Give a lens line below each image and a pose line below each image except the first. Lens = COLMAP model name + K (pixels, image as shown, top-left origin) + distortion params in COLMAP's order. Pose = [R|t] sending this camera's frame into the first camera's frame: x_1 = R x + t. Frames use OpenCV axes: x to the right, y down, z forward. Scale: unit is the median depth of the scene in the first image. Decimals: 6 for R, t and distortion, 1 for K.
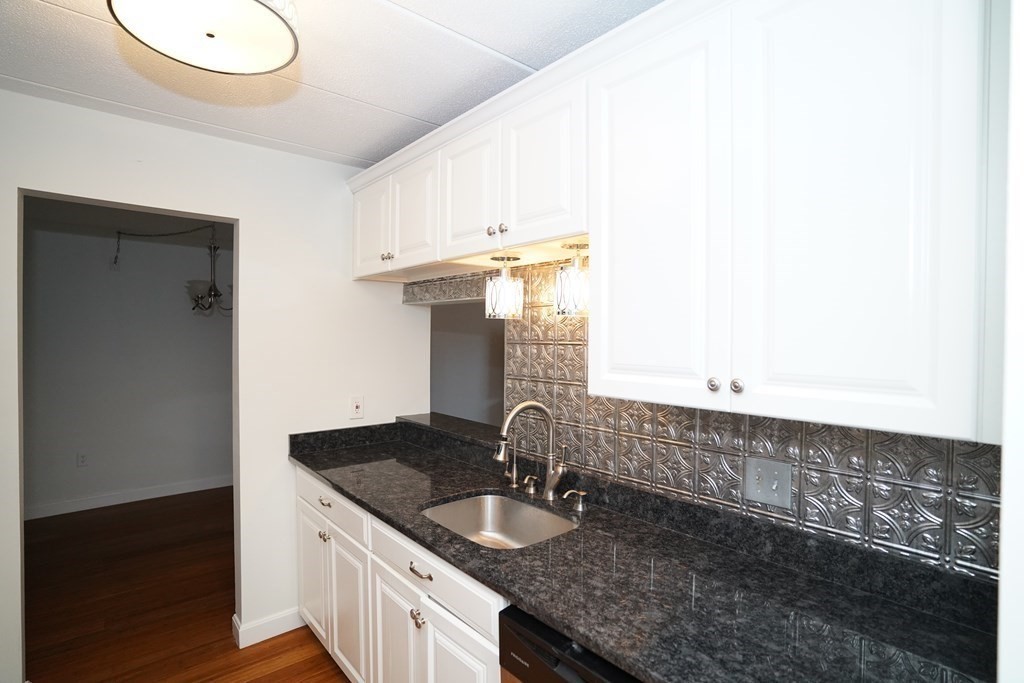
lens RADIAL K [[497.7, 0, 510.6], [0, 497.7, 346.7], [0, 0, 1]] dist [-0.026845, 0.000665]
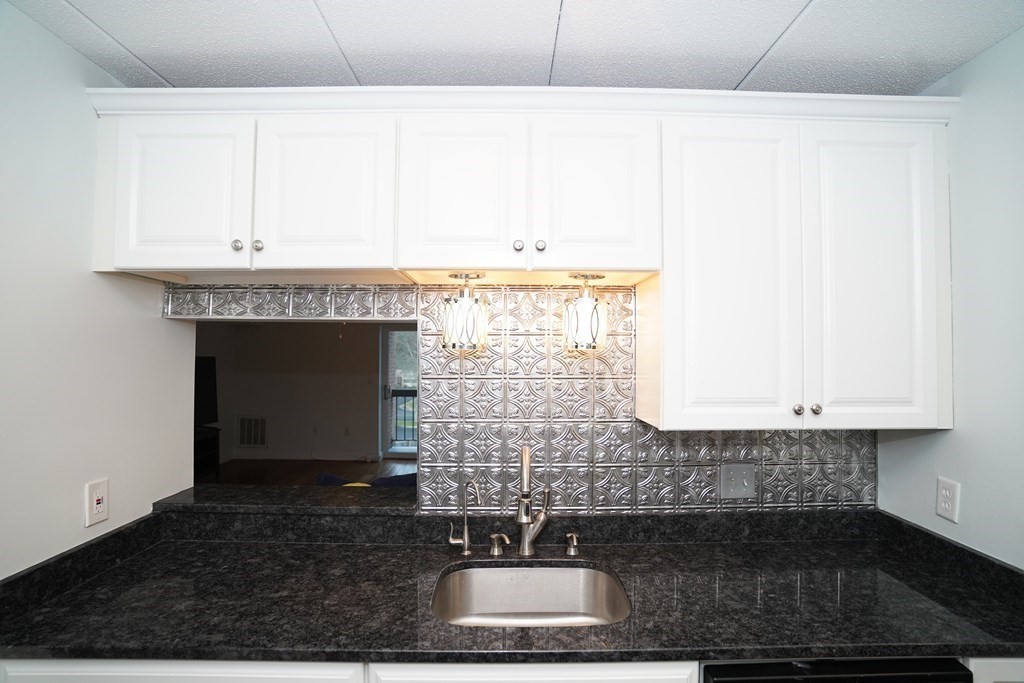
lens RADIAL K [[413.6, 0, 513.7], [0, 413.6, 366.9], [0, 0, 1]] dist [-0.037734, -0.000131]
pose [[0.651352, -0.001323, 0.758774, -0.356948], [0.016799, 0.999779, -0.012678, -0.012431], [-0.758589, 0.021004, 0.651230, 0.390825]]
